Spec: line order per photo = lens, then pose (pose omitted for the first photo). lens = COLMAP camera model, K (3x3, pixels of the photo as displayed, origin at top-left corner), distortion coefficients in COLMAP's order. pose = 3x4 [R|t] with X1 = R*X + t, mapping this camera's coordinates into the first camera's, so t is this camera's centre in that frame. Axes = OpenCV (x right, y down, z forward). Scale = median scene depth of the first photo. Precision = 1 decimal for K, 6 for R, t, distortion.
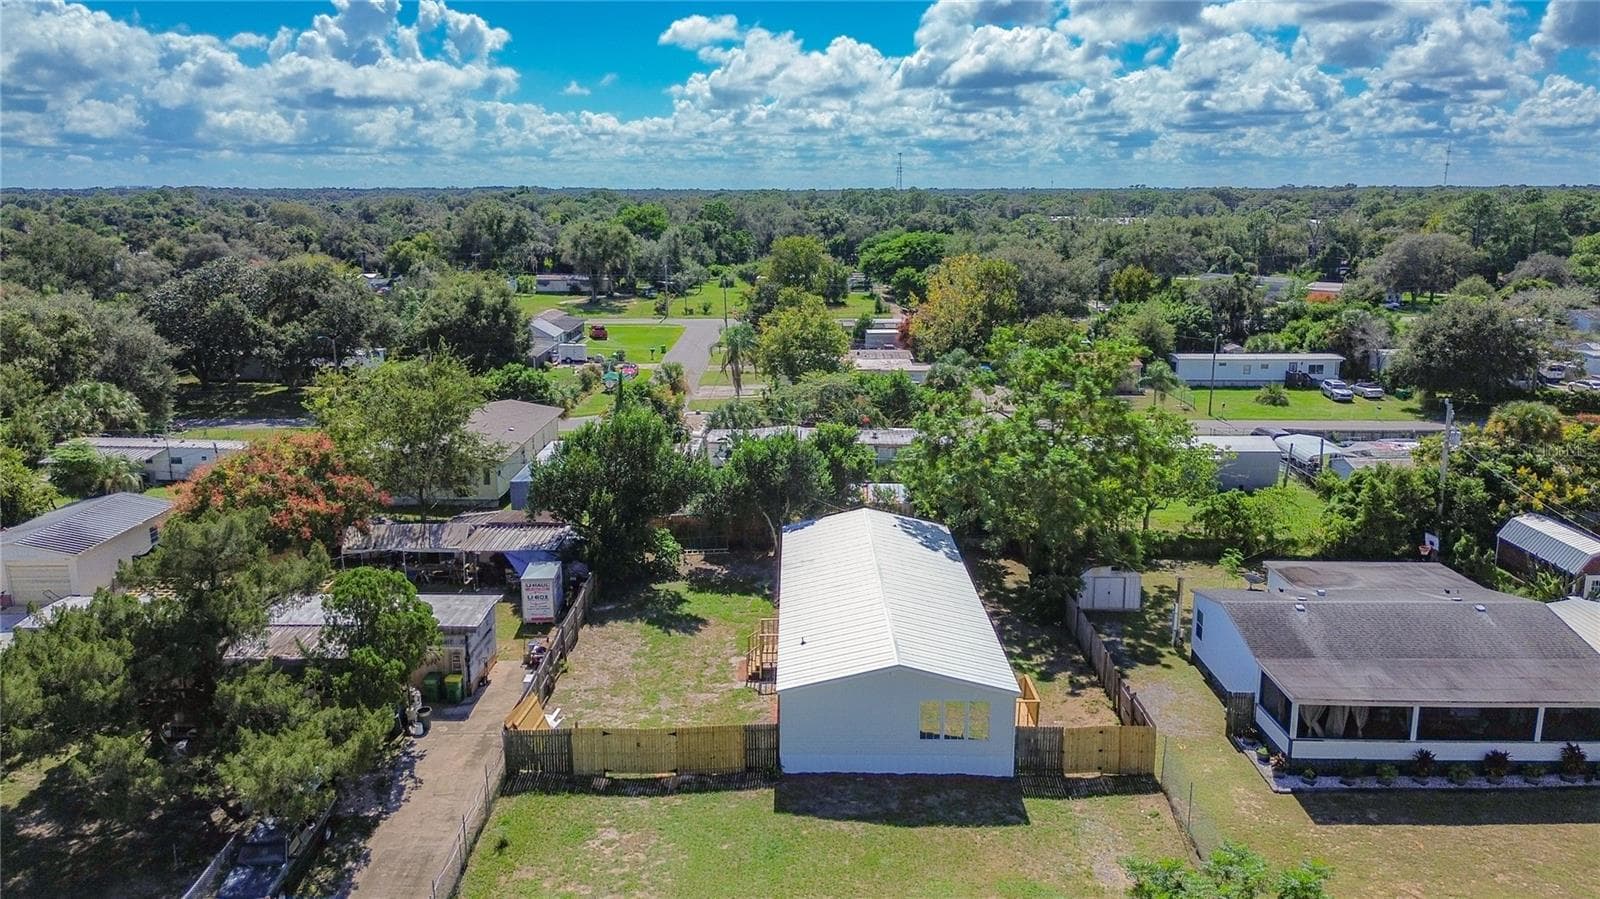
lens RADIAL K [[1149.6, 0, 799.5], [0, 1149.6, 428.1], [0, 0, 1]] dist [0.071934, -0.074287]
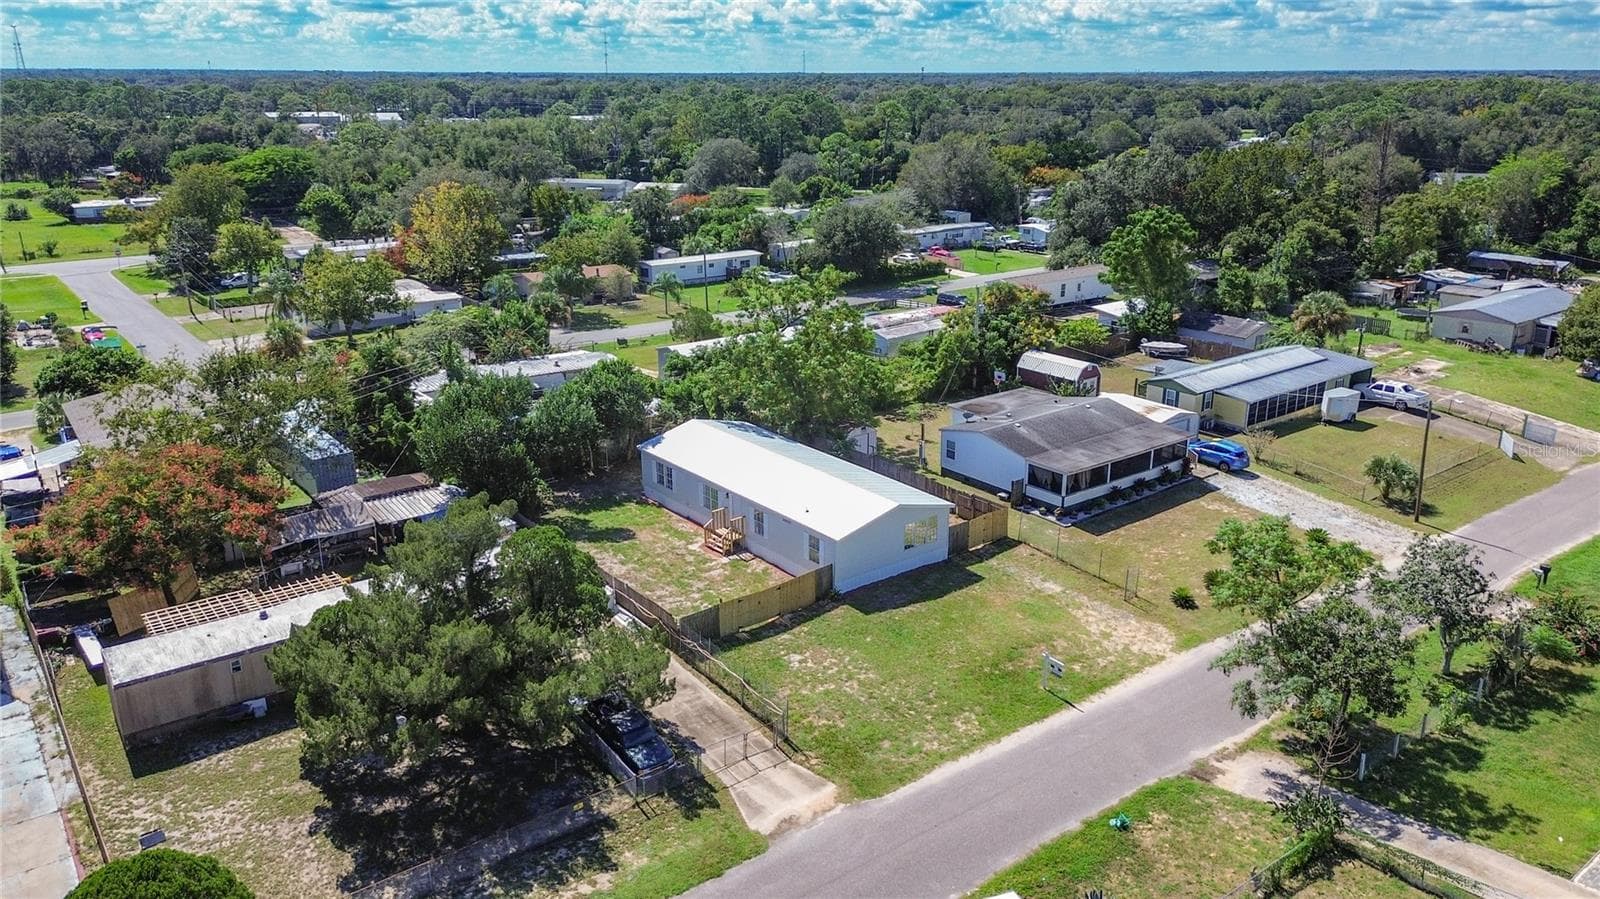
lens RADIAL K [[1149.6, 0, 799.5], [0, 1149.6, 428.1], [0, 0, 1]] dist [0.071934, -0.074287]
pose [[0.785366, -0.180701, 0.592070, -0.645212], [0.123806, 0.982973, 0.135780, -0.083313], [-0.606524, -0.033335, 0.794366, -0.087492]]
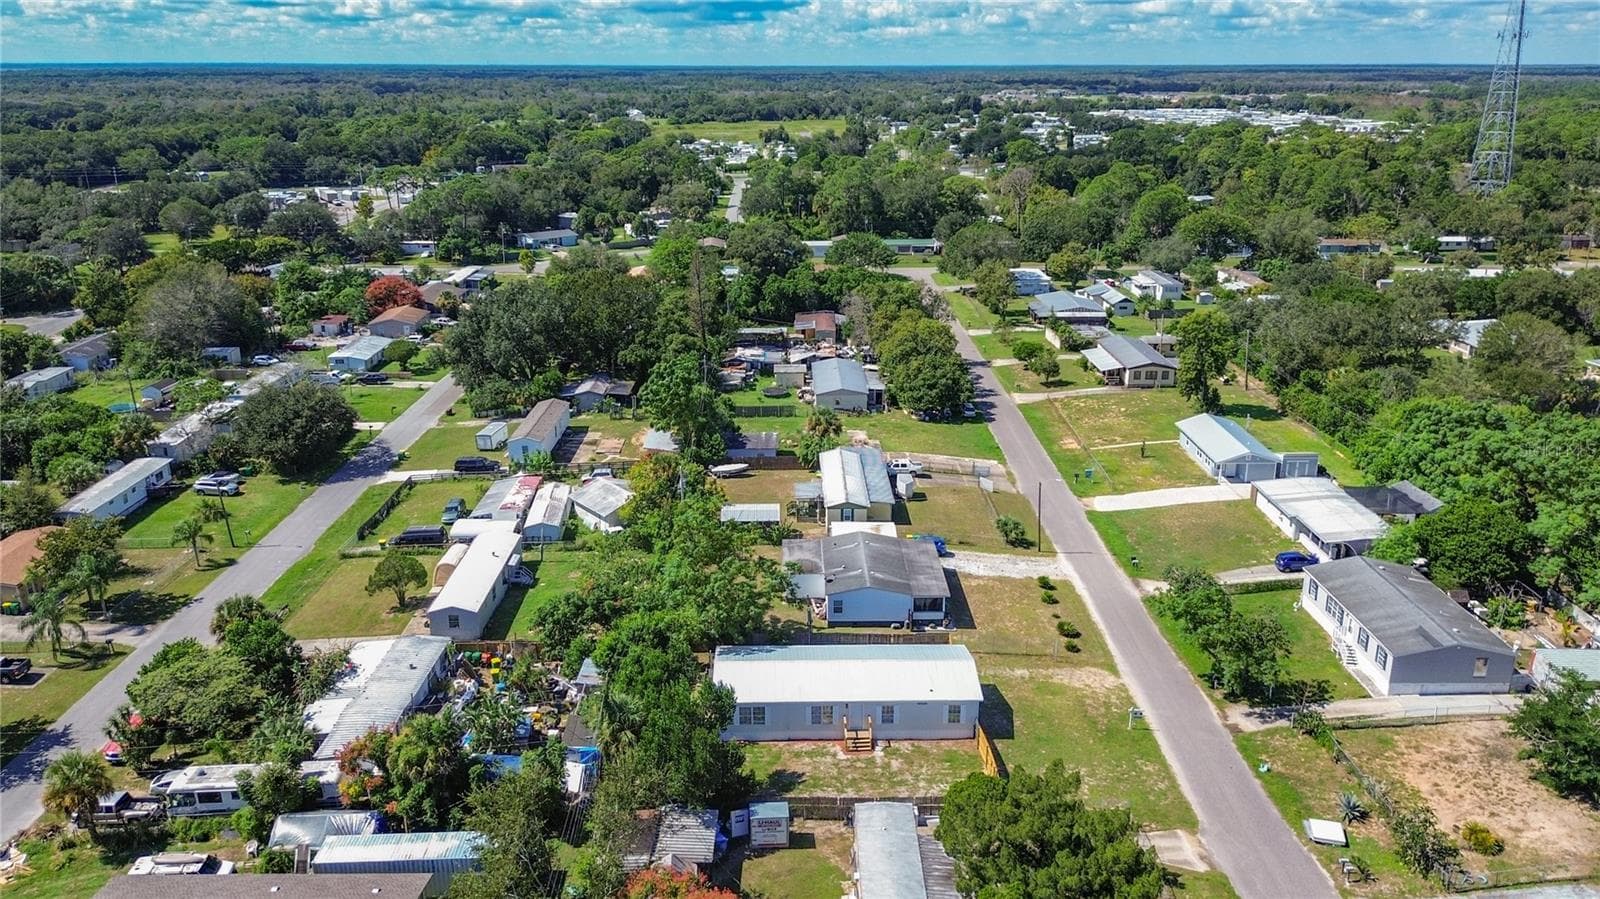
lens RADIAL K [[1157.5, 0, 801.1], [0, 1157.5, 463.9], [0, 0, 1]] dist [0.056288, -0.077332]
pose [[-0.026291, -0.324520, 0.945514, -1.346041], [0.200162, 0.924977, 0.323037, -0.660734], [-0.979410, 0.197749, 0.040638, 0.833312]]
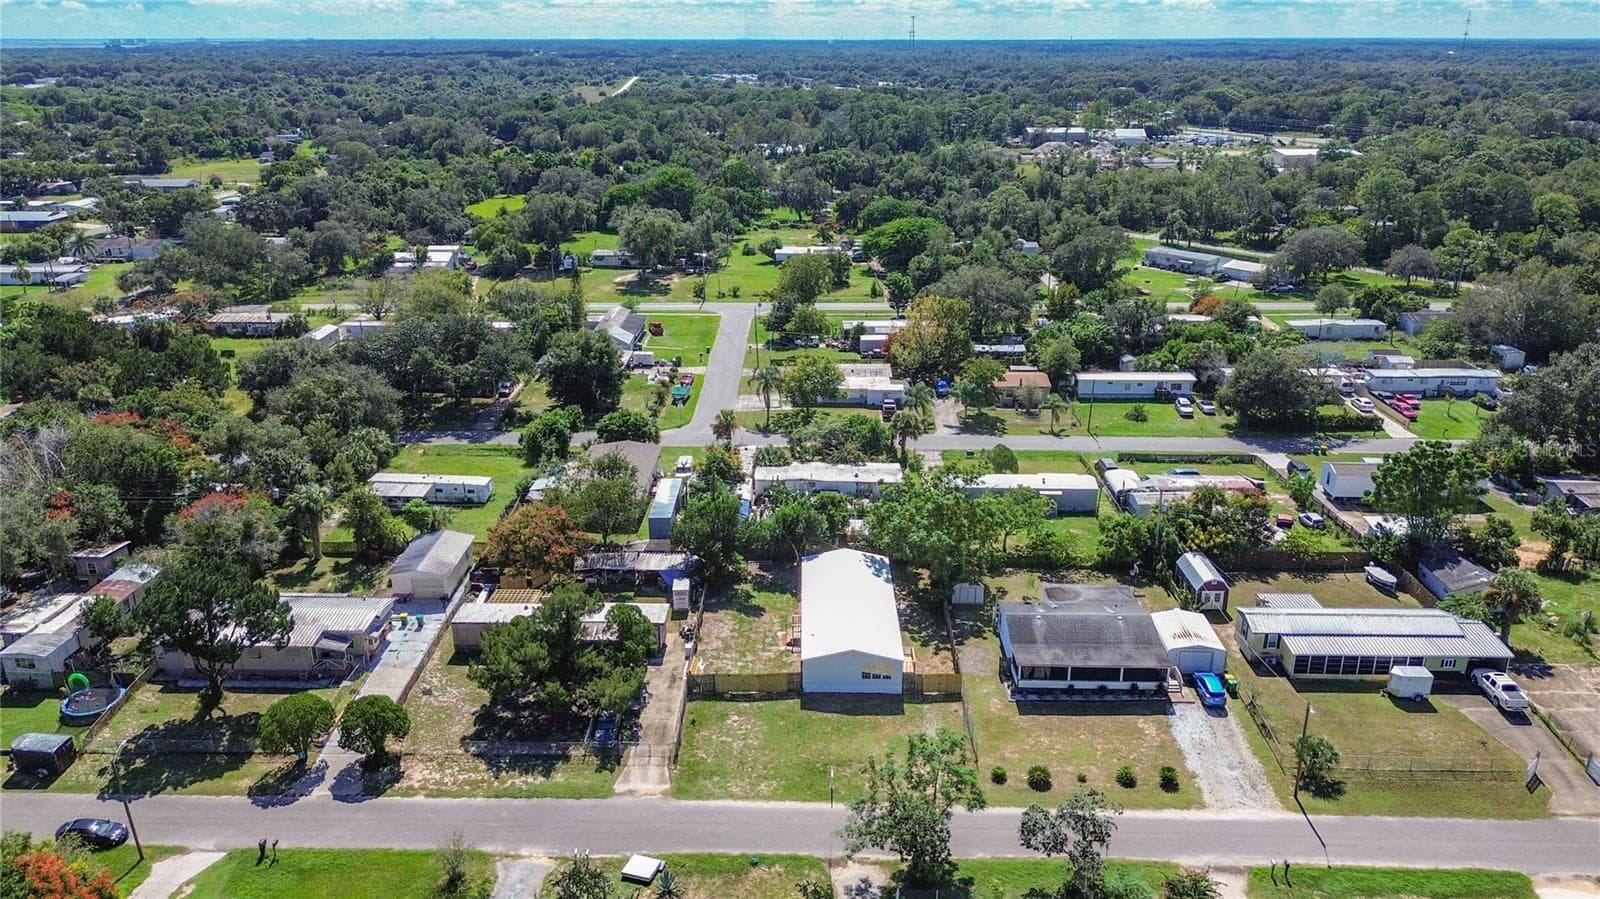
lens RADIAL K [[1153.1, 0, 799.2], [0, 1153.1, 455.1], [0, 0, 1]] dist [0.068559, -0.083299]
pose [[0.999962, 0.003705, -0.007844, -0.005313], [-0.002549, 0.989772, 0.142637, -0.381445], [0.008293, -0.142612, 0.989744, -0.933424]]
